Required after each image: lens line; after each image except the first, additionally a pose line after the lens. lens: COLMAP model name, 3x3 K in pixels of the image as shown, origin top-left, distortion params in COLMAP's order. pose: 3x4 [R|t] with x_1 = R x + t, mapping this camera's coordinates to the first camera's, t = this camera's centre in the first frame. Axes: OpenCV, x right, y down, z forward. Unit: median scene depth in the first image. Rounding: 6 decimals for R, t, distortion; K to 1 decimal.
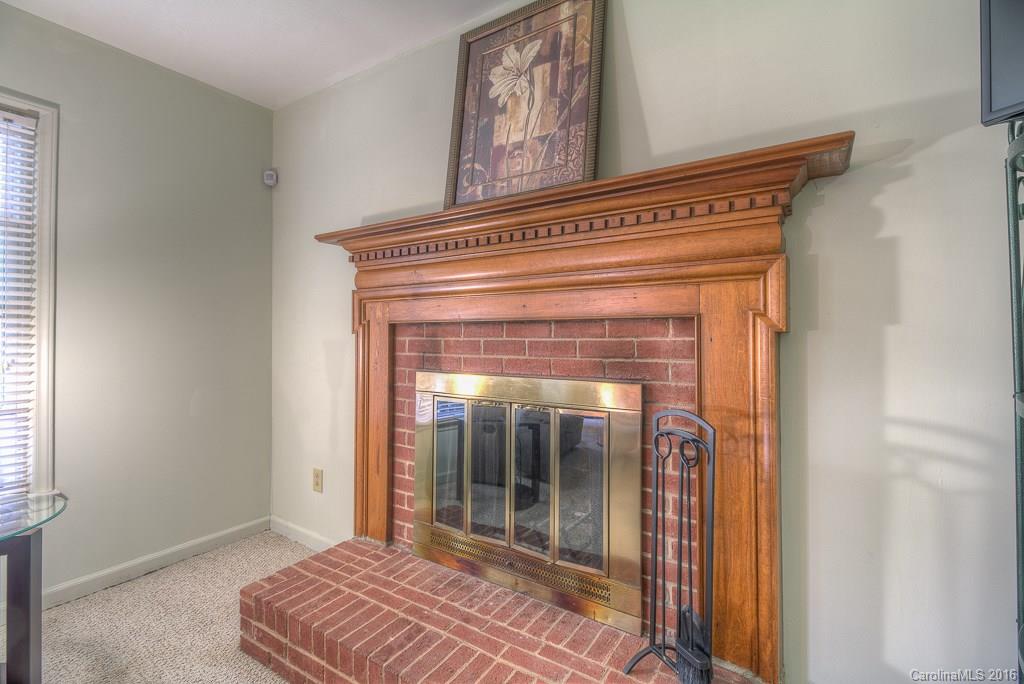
lens RADIAL K [[465.2, 0, 510.2], [0, 465.2, 330.3], [0, 0, 1]] dist [0.012653, -0.009417]
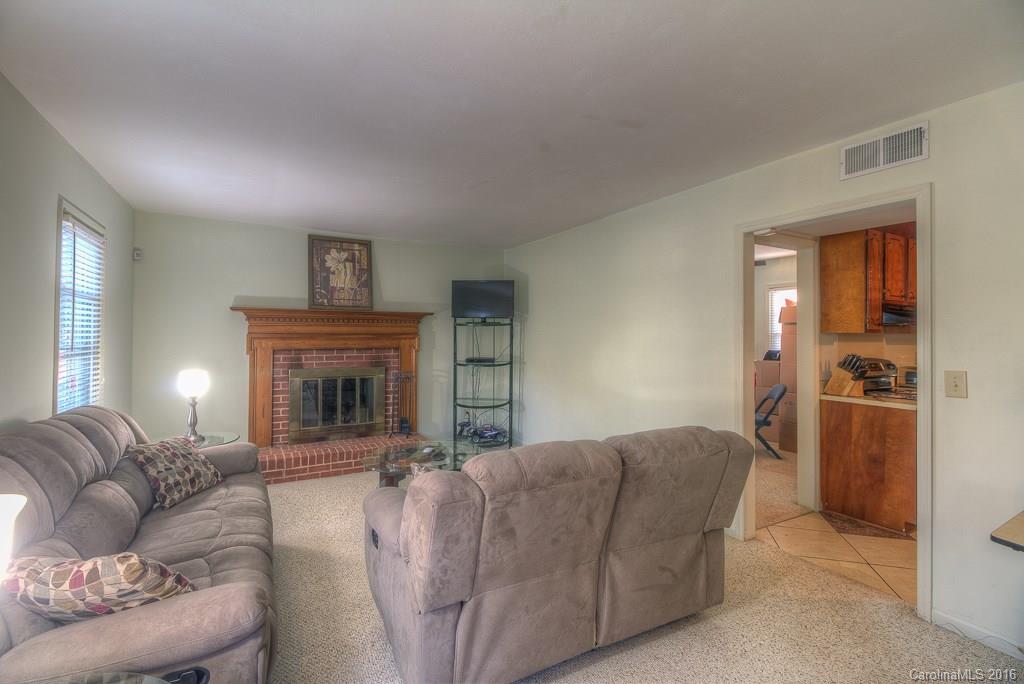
lens RADIAL K [[465.2, 0, 510.2], [0, 465.2, 330.3], [0, 0, 1]] dist [0.012653, -0.009417]
pose [[0.462768, 0.007415, 0.886448, -1.963774], [-0.012600, 0.999919, -0.001786, -0.135019], [-0.886390, -0.010343, 0.462824, -1.215883]]
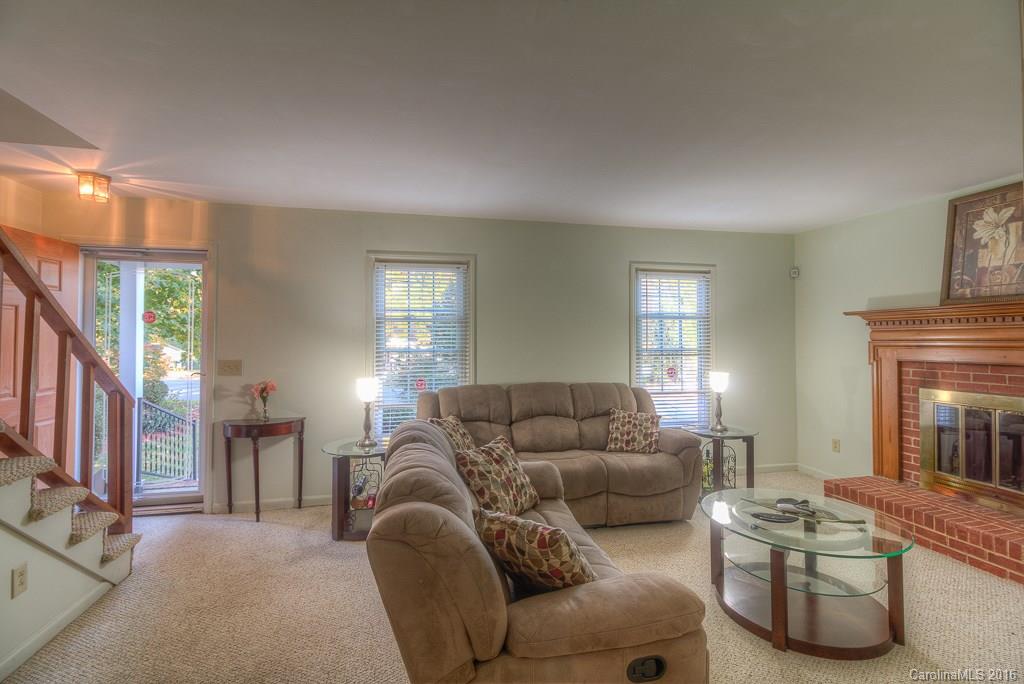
lens RADIAL K [[465.2, 0, 510.2], [0, 465.2, 330.3], [0, 0, 1]] dist [0.012653, -0.009417]
pose [[0.713421, -0.016349, -0.700545, -0.065632], [0.009377, 0.999861, -0.013784, -0.137965], [0.700673, 0.003265, 0.713475, -1.545019]]
